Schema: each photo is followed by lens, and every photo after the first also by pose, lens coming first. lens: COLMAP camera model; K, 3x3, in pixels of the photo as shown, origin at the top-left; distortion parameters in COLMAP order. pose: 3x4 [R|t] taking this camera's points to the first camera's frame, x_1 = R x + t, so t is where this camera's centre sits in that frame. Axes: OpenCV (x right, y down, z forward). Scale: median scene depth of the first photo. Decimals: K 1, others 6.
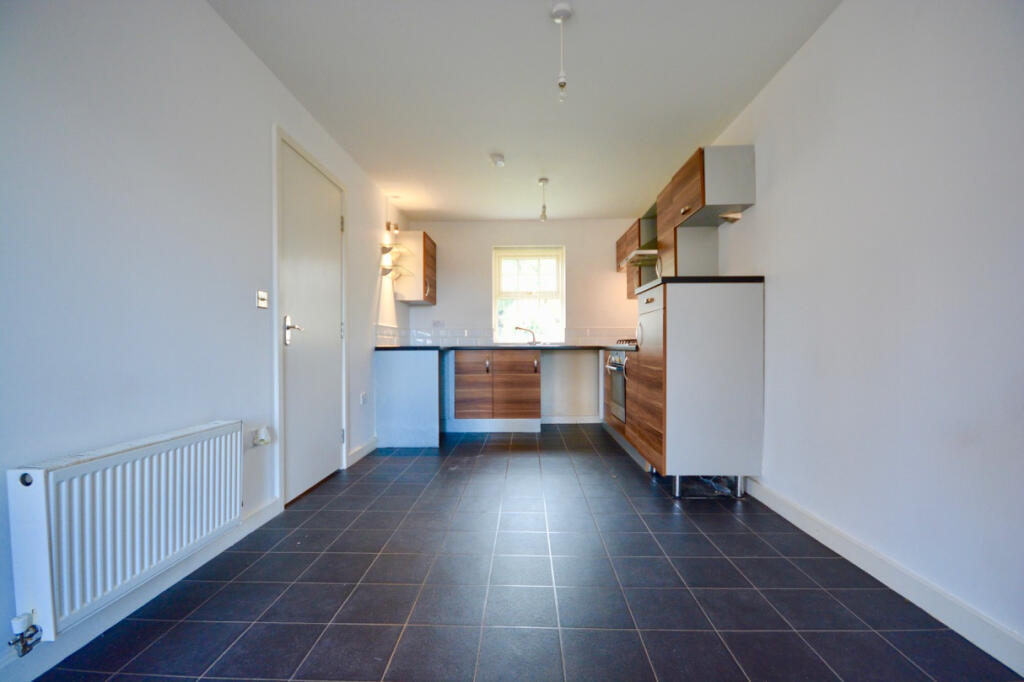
lens RADIAL K [[448.7, 0, 515.8], [0, 448.7, 348.6], [0, 0, 1]] dist [-0.004398, -0.002965]
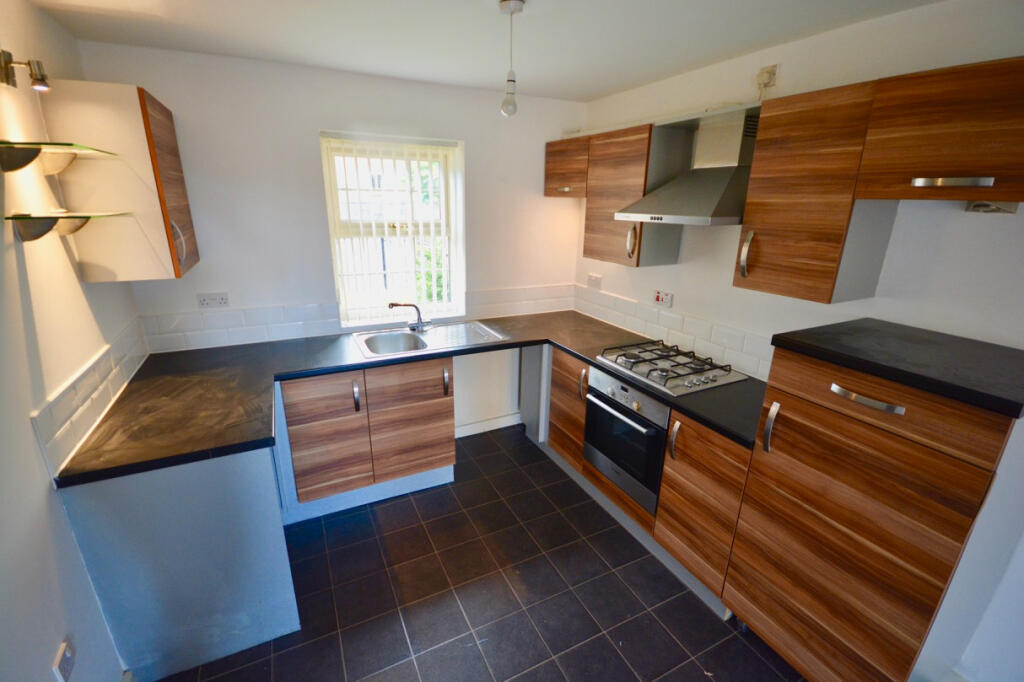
lens RADIAL K [[448.7, 0, 517.6], [0, 448.7, 343.6], [0, 0, 1]] dist [-0.004398, -0.002965]
pose [[0.873112, -0.127179, 0.470640, -0.135619], [-0.025184, 0.952319, 0.304061, -0.183747], [-0.486870, -0.277332, 0.828278, 0.504747]]
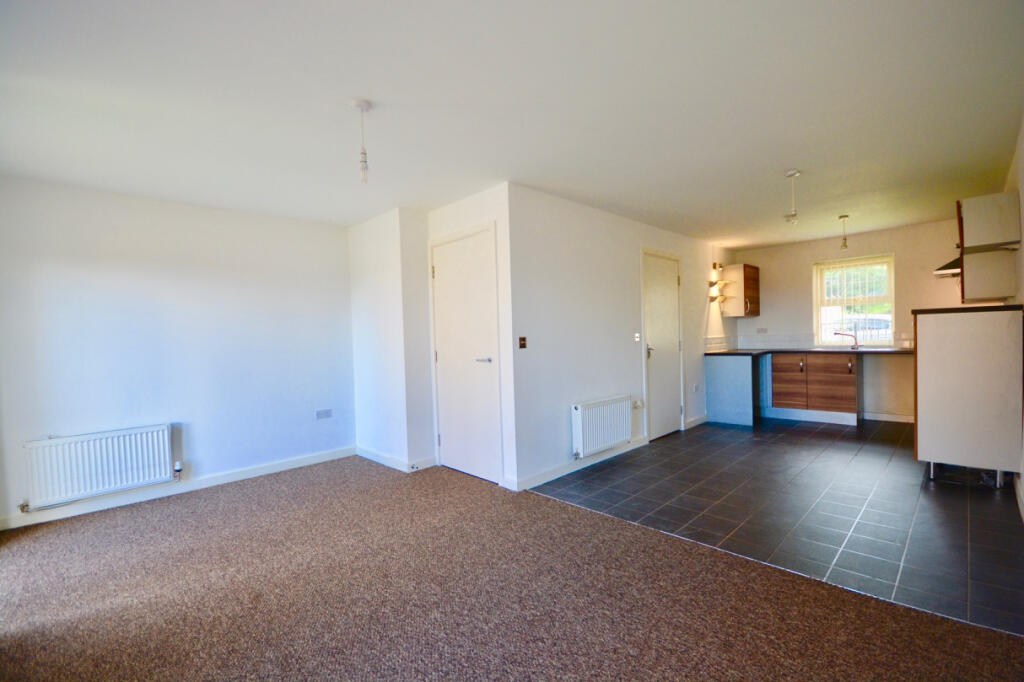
lens RADIAL K [[448.7, 0, 505.9], [0, 448.7, 350.9], [0, 0, 1]] dist [-0.004398, -0.002965]
pose [[0.710210, 0.000328, -0.703989, 0.225950], [0.027127, 0.999244, 0.027832, -0.061085], [0.703467, -0.038863, 0.709665, -0.439793]]
